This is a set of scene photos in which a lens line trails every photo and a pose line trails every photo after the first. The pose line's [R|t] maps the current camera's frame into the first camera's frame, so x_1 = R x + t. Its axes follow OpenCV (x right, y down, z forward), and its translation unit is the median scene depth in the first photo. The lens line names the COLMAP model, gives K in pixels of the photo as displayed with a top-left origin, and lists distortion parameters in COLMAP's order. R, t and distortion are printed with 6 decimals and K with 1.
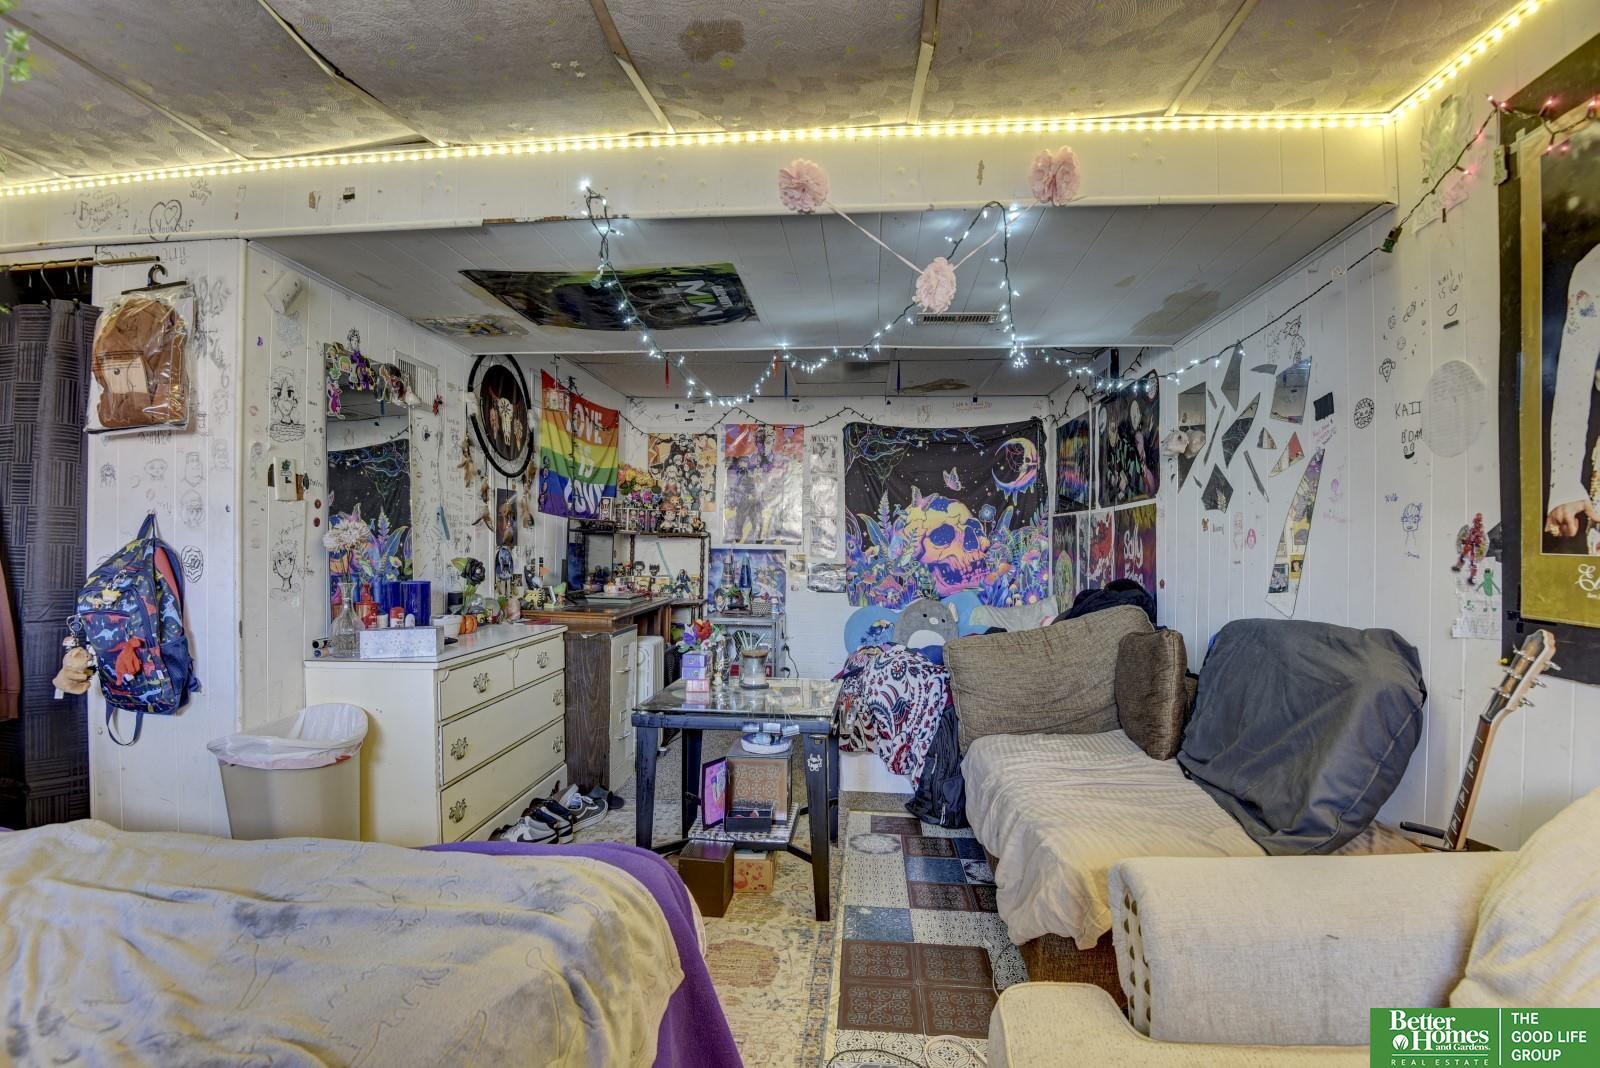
lens RADIAL K [[763.8, 0, 800.0], [0, 763.8, 534.0], [0, 0, 1]] dist [-0.034776, 0.000099]
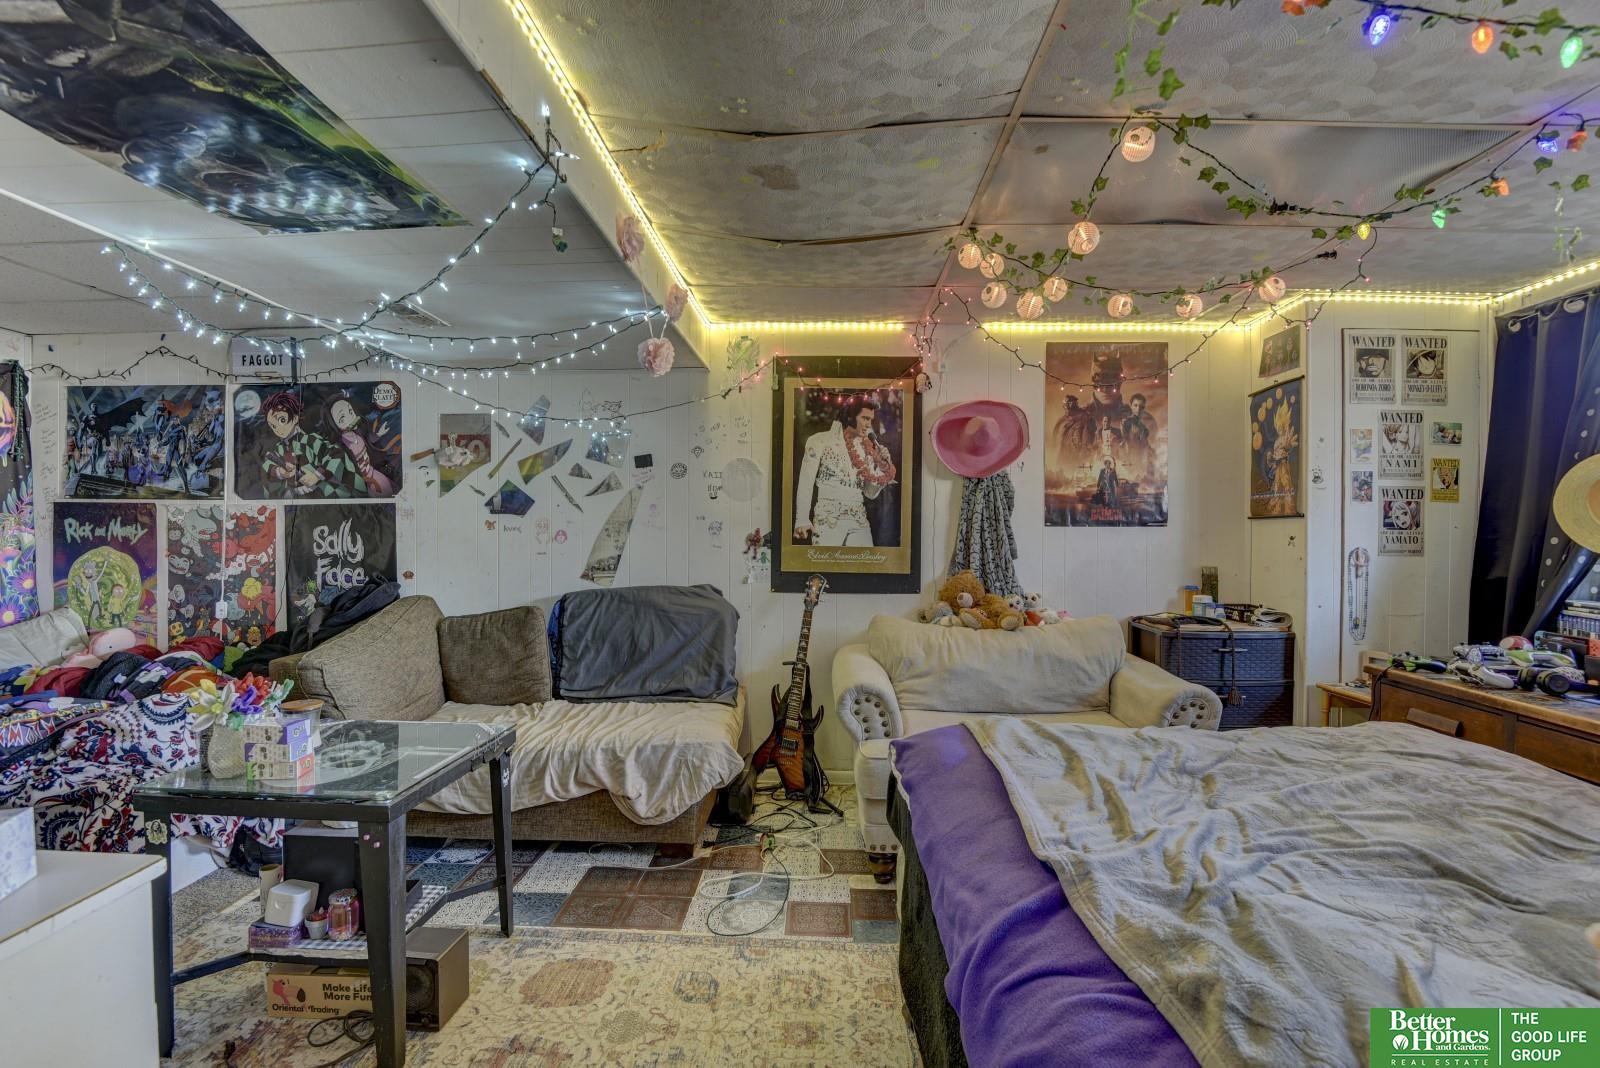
lens RADIAL K [[736.3, 0, 793.5], [0, 736.3, 528.2], [0, 0, 1]] dist [-0.001345, -0.000260]
pose [[-0.048340, -0.012280, 0.998755, -1.215010], [-0.016297, 0.999801, 0.011504, -0.048983], [-0.998698, -0.015721, -0.048530, 0.881169]]
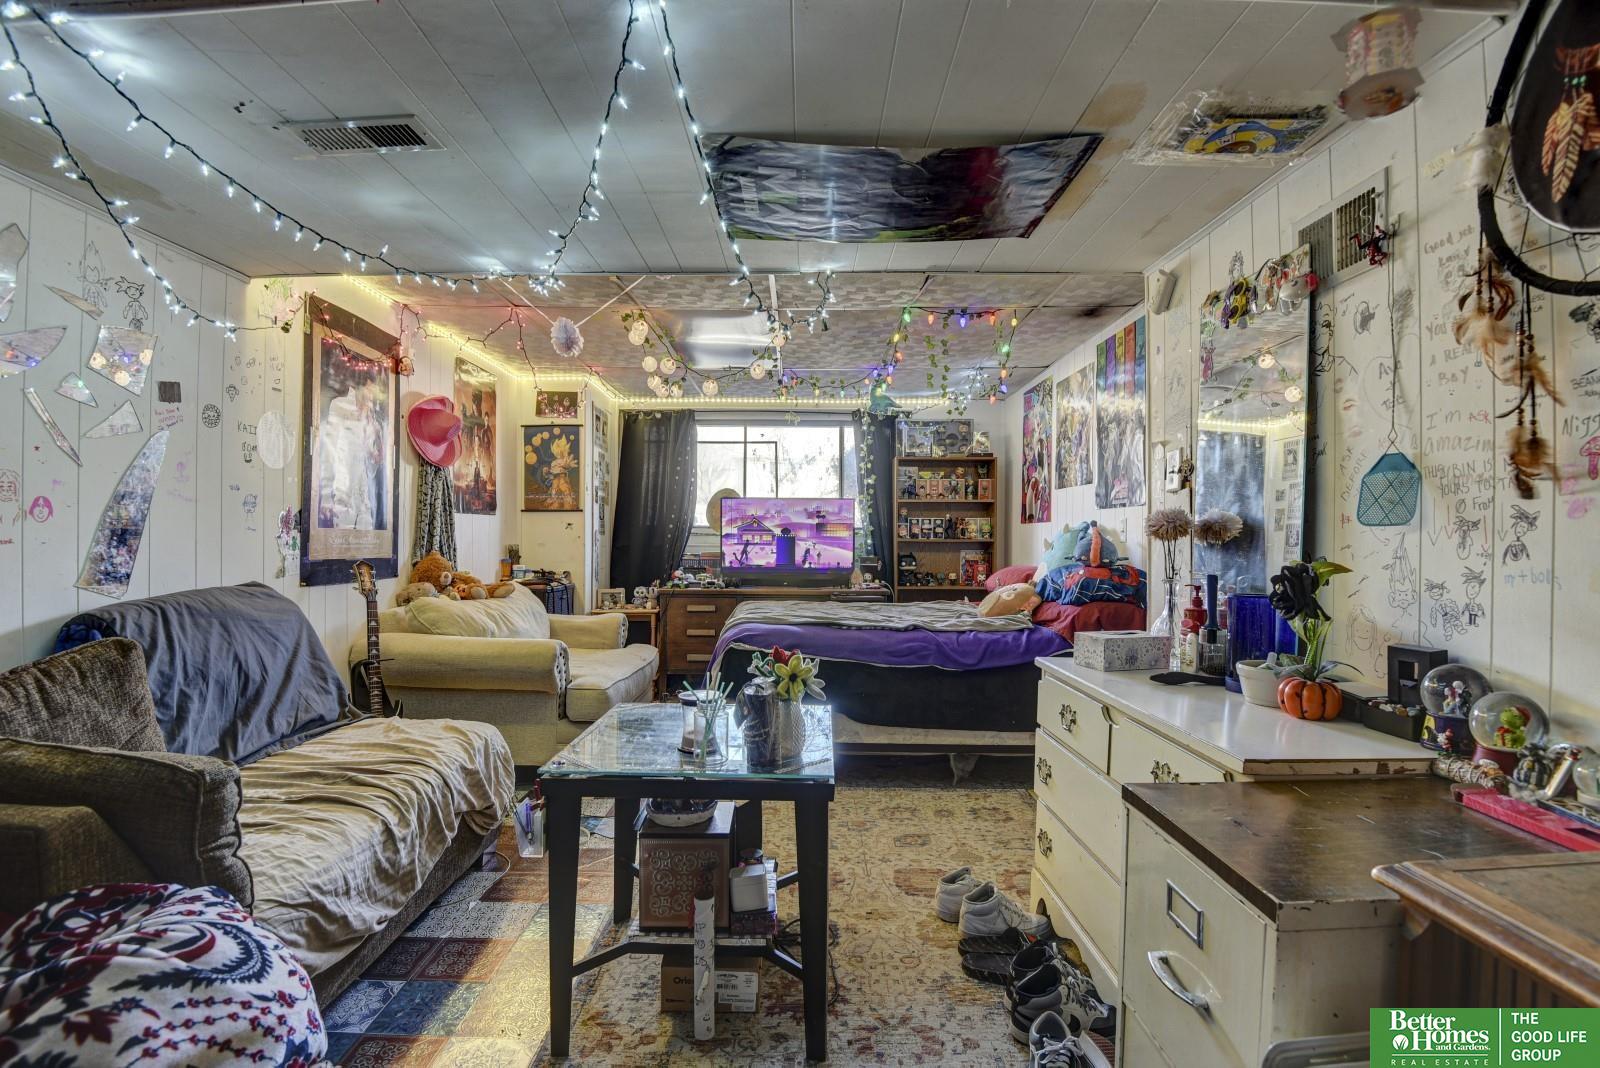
lens RADIAL K [[763.8, 0, 800.0], [0, 763.8, 534.0], [0, 0, 1]] dist [-0.034776, 0.000099]
pose [[-0.995384, -0.018689, -0.094131, -0.124906], [-0.017352, 0.999737, -0.015003, 0.041131], [0.094387, -0.013301, -0.995447, 2.571009]]
